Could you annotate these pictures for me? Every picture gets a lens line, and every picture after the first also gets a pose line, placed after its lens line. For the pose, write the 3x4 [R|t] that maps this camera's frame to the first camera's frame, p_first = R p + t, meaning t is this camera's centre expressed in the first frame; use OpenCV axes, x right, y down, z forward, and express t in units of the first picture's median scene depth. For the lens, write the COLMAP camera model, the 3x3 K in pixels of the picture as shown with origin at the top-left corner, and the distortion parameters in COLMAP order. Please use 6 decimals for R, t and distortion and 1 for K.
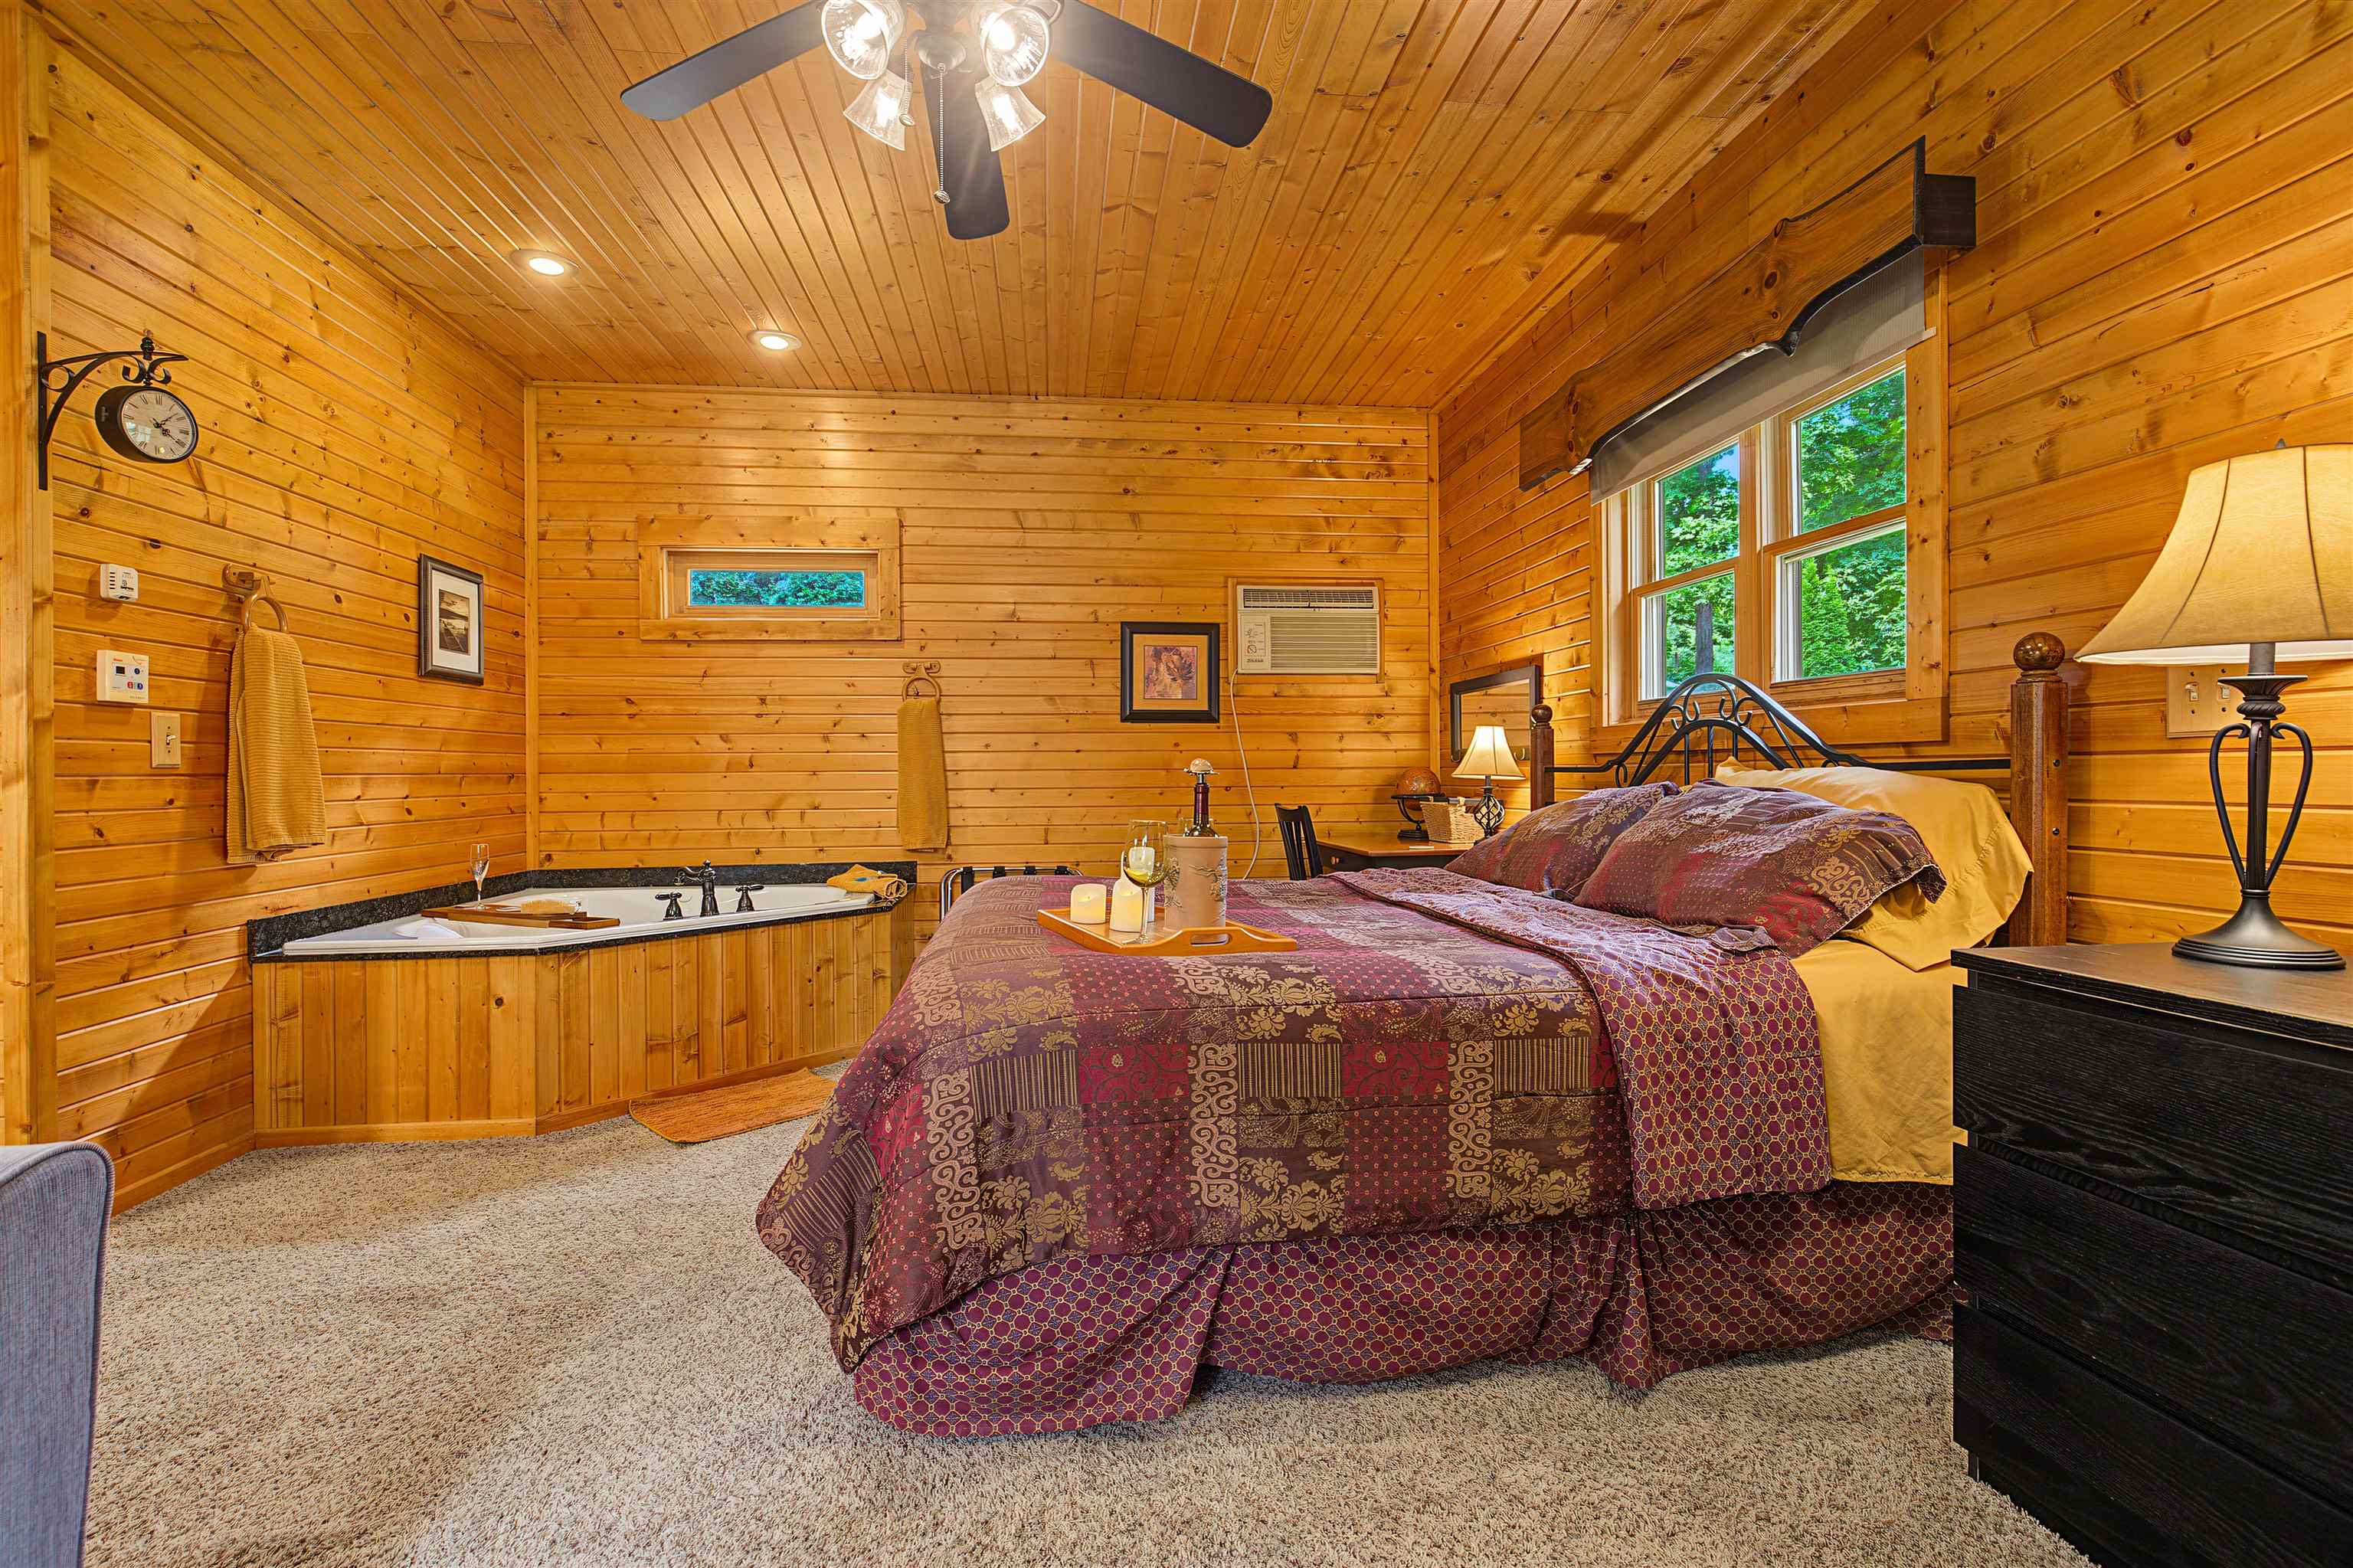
lens RADIAL K [[1079.4, 0, 1173.1], [0, 1079.4, 787.3], [0, 0, 1]] dist [0.000421, 0.000536]
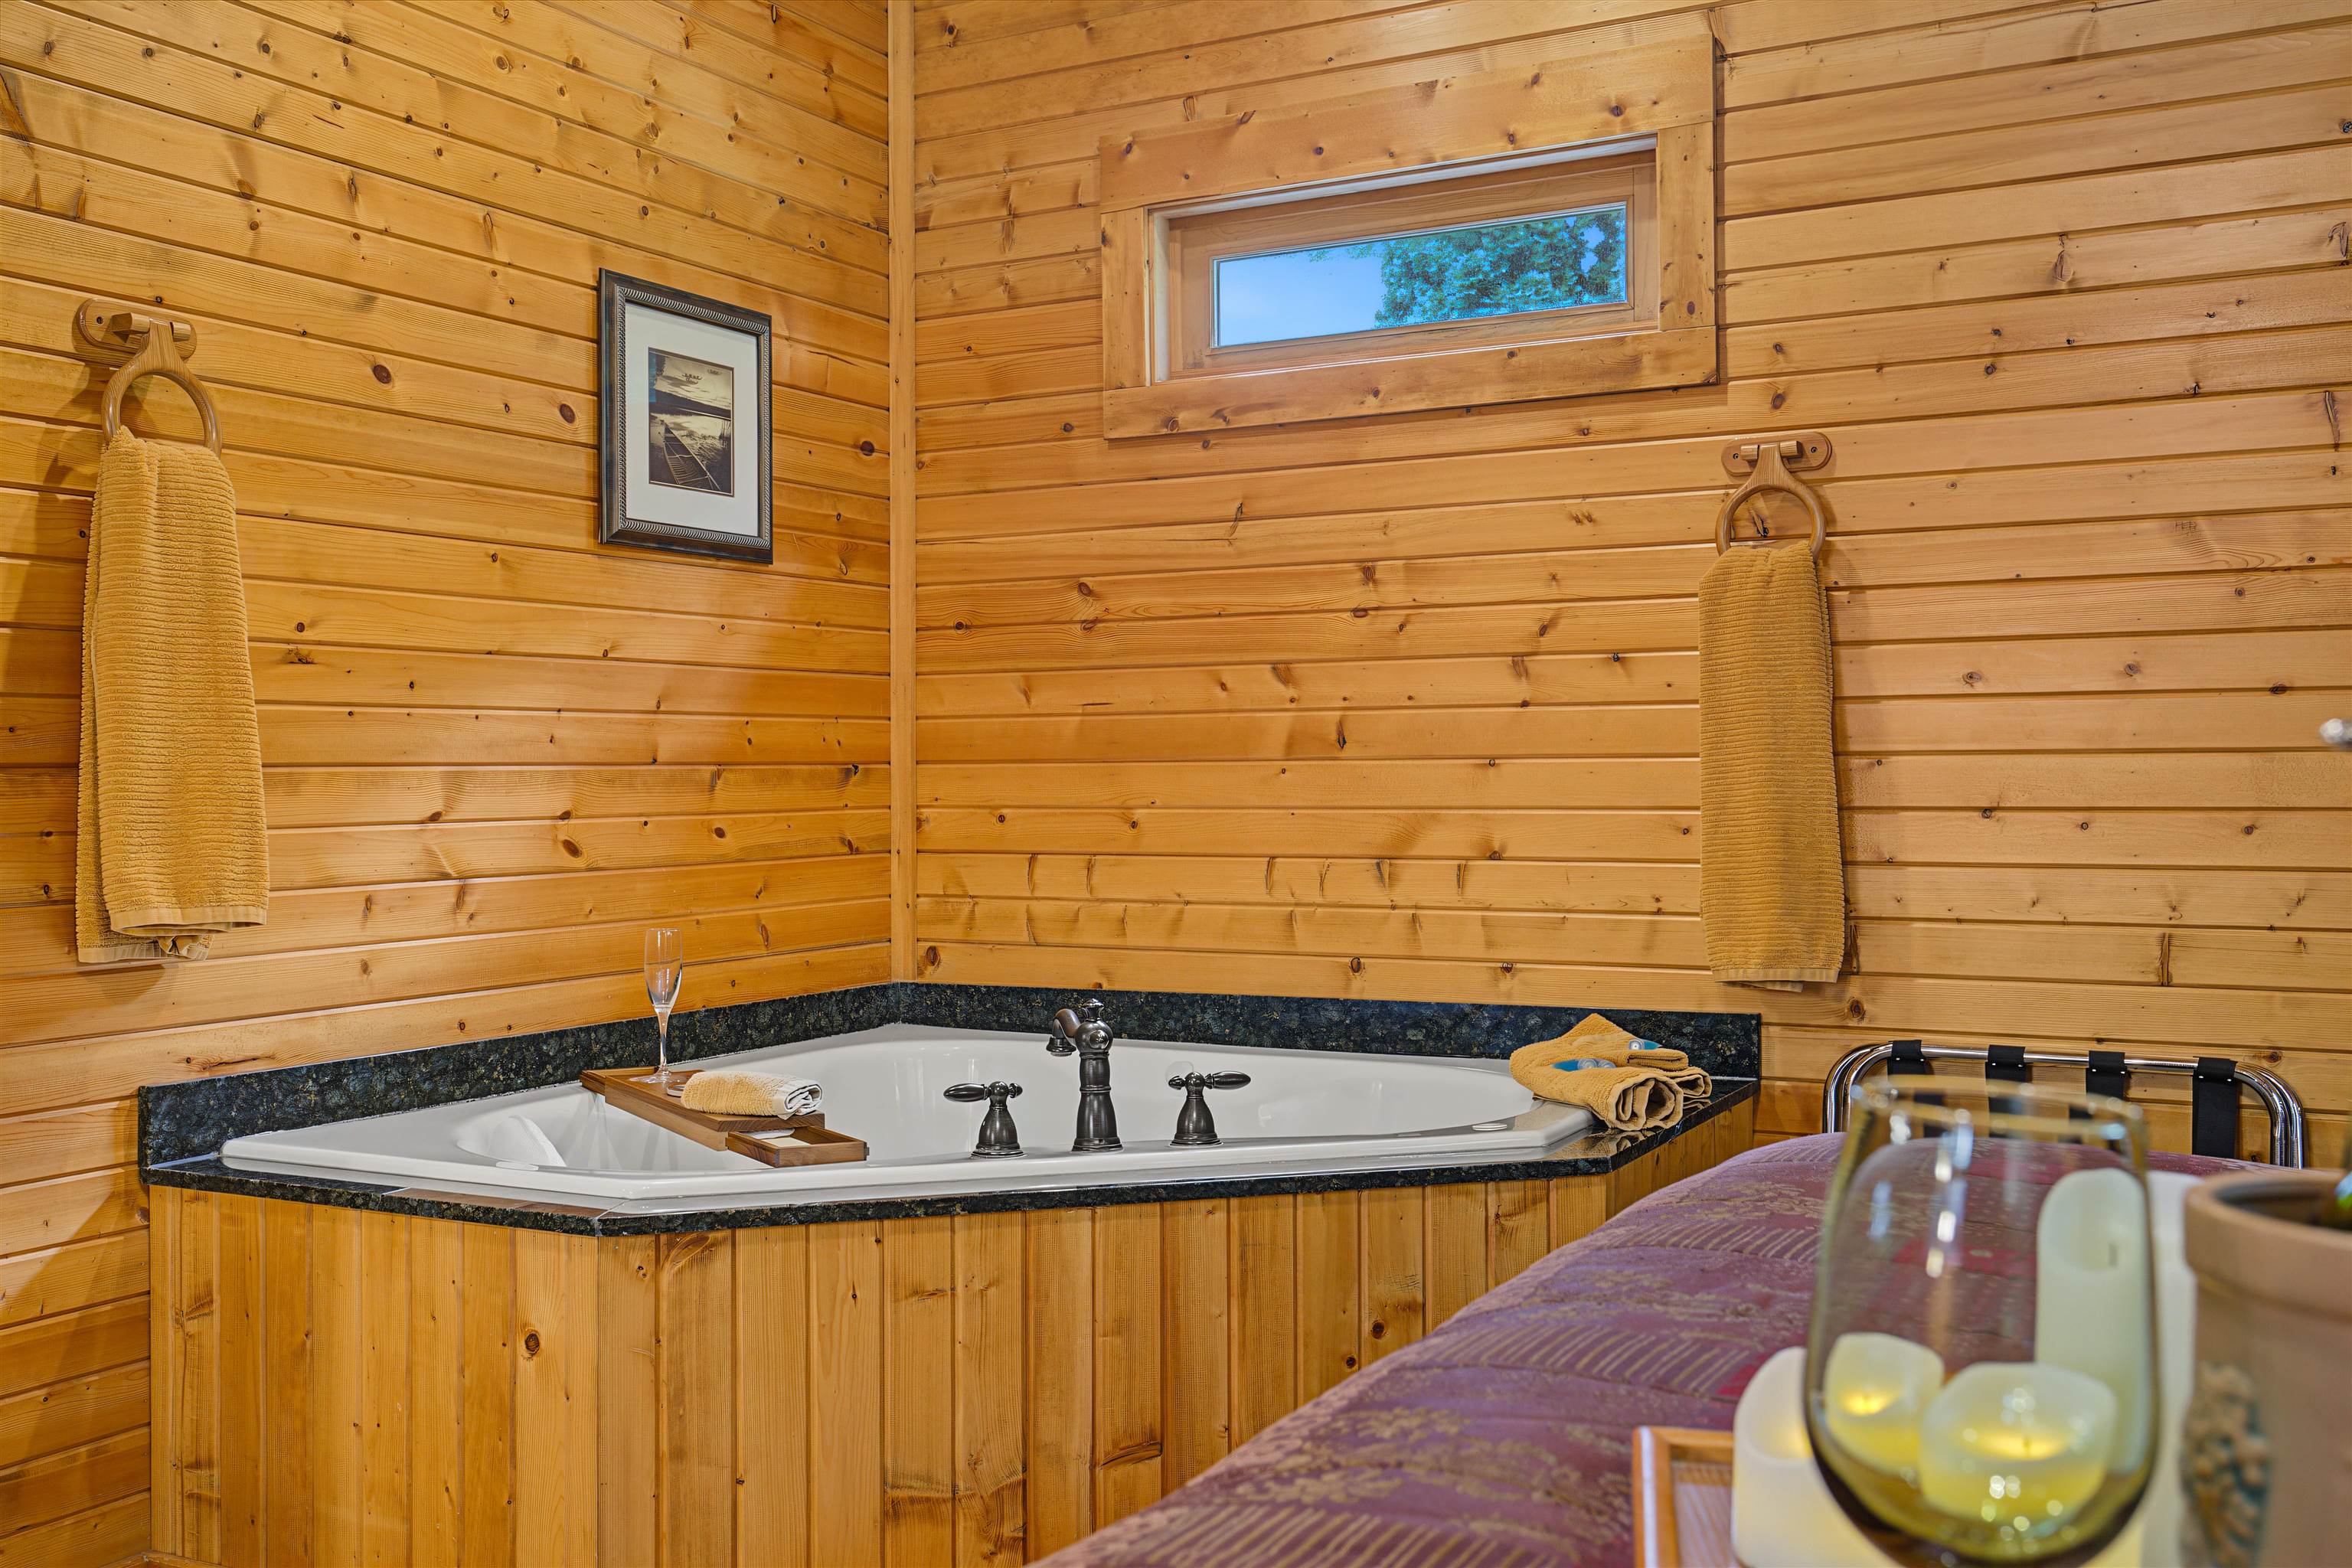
lens RADIAL K [[2246.4, 0, 1176.0], [0, 2246.4, 784.0], [0, 0, 1]] dist [-0.006092, 0.007496]
pose [[0.818300, 0.004343, -0.574774, 0.028593], [-0.006862, 0.999974, -0.002214, -0.003684], [0.574750, 0.005756, 0.818309, 0.367614]]
